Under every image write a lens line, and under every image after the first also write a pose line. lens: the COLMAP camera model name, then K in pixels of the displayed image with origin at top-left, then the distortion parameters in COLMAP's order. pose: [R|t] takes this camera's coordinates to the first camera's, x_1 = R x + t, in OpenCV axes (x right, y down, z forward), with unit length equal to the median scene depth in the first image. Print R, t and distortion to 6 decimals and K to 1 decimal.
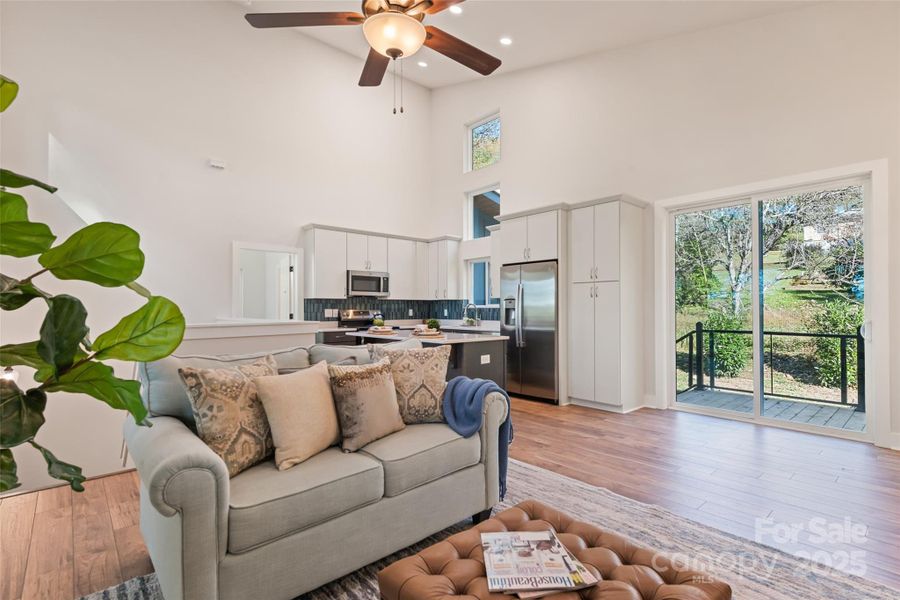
lens RADIAL K [[428.3, 0, 454.3], [0, 428.3, 307.2], [0, 0, 1]] dist [0.006861, -0.000498]
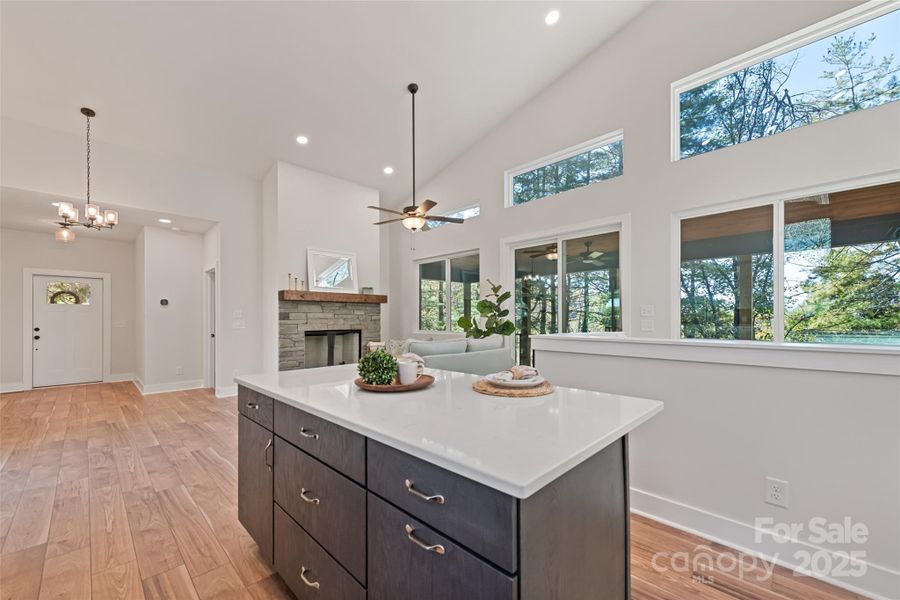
lens RADIAL K [[357.0, 0, 449.6], [0, 357.0, 317.1], [0, 0, 1]] dist [0.011365, -0.001882]
pose [[-0.998437, 0.004931, -0.055679, -0.065339], [0.005247, 0.999971, -0.005531, -0.000056], [0.055650, -0.005815, -0.998433, 0.942487]]
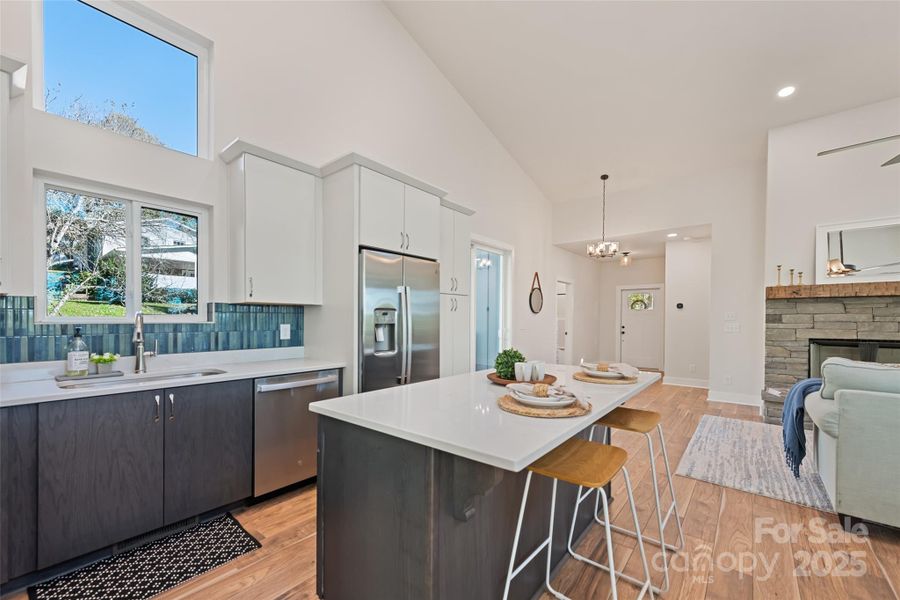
lens RADIAL K [[357.0, 0, 450.9], [0, 357.0, 323.5], [0, 0, 1]] dist [0.011365, -0.001882]
pose [[-0.140162, -0.011225, 0.990065, -0.306878], [-0.005343, 0.999930, 0.010580, -0.003110], [-0.990114, -0.003807, -0.140212, 0.797694]]
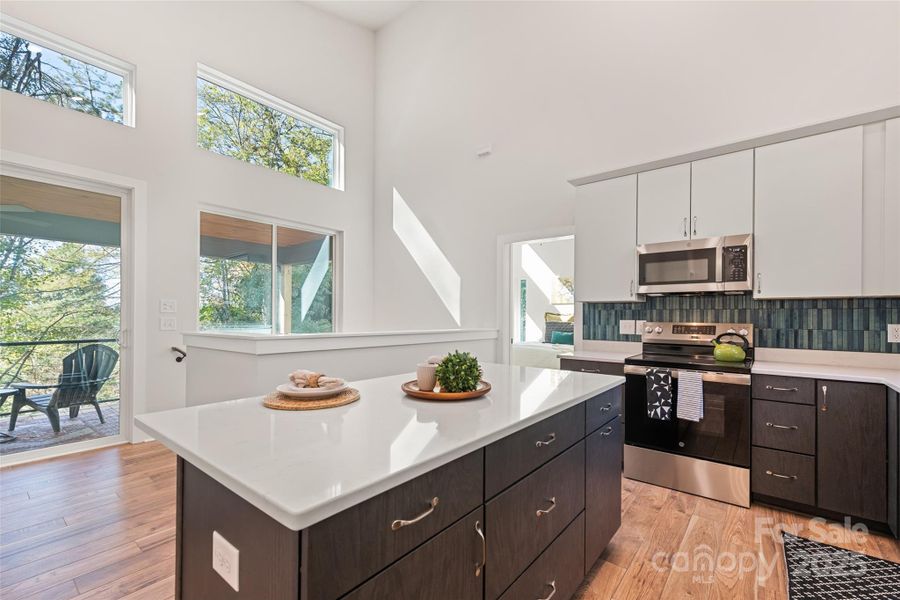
lens RADIAL K [[389.9, 0, 452.2], [0, 389.9, 315.8], [0, 0, 1]] dist [0.008051, -0.000402]
pose [[0.151961, 0.000491, -0.988386, 0.177933], [-0.004006, 0.999992, -0.000119, -0.000205], [0.988378, 0.003977, 0.151962, 0.676625]]
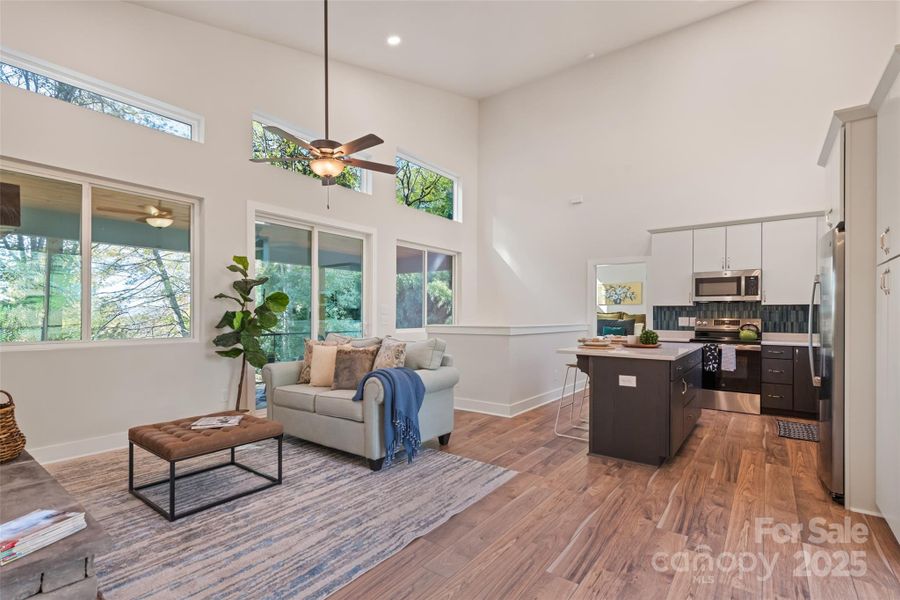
lens RADIAL K [[428.3, 0, 443.1], [0, 428.3, 315.0], [0, 0, 1]] dist [0.006861, -0.000498]
pose [[0.183934, 0.001125, -0.982938, 0.495711], [-0.001259, 0.999999, 0.000909, -0.000570], [0.982938, 0.001071, 0.183935, 0.323504]]
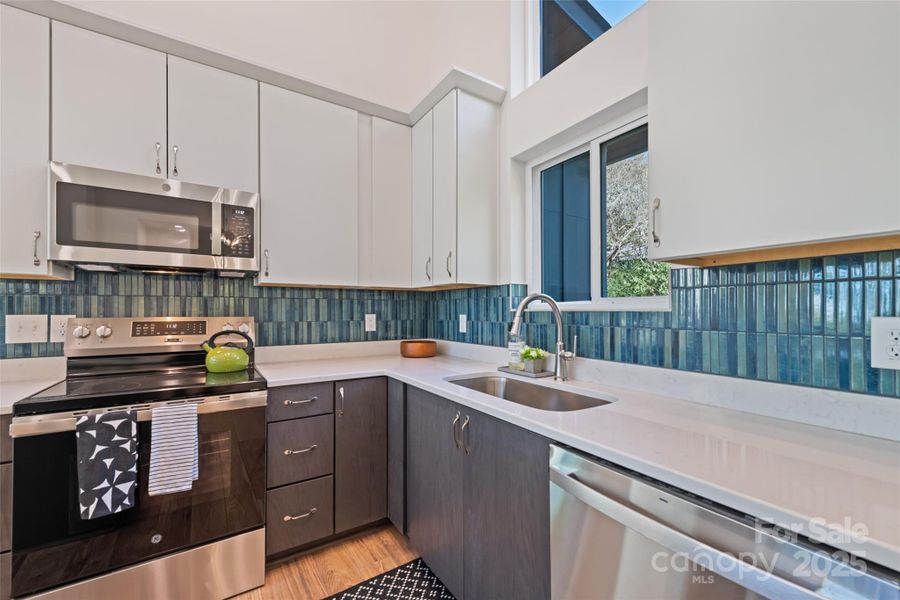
lens RADIAL K [[369.3, 0, 451.2], [0, 369.3, 307.6], [0, 0, 1]] dist [0.009874, -0.001525]
pose [[0.986353, -0.001379, -0.164639, 0.024146], [0.000824, 0.999994, -0.003438, 0.000573], [0.164643, 0.003255, 0.986348, 0.784136]]
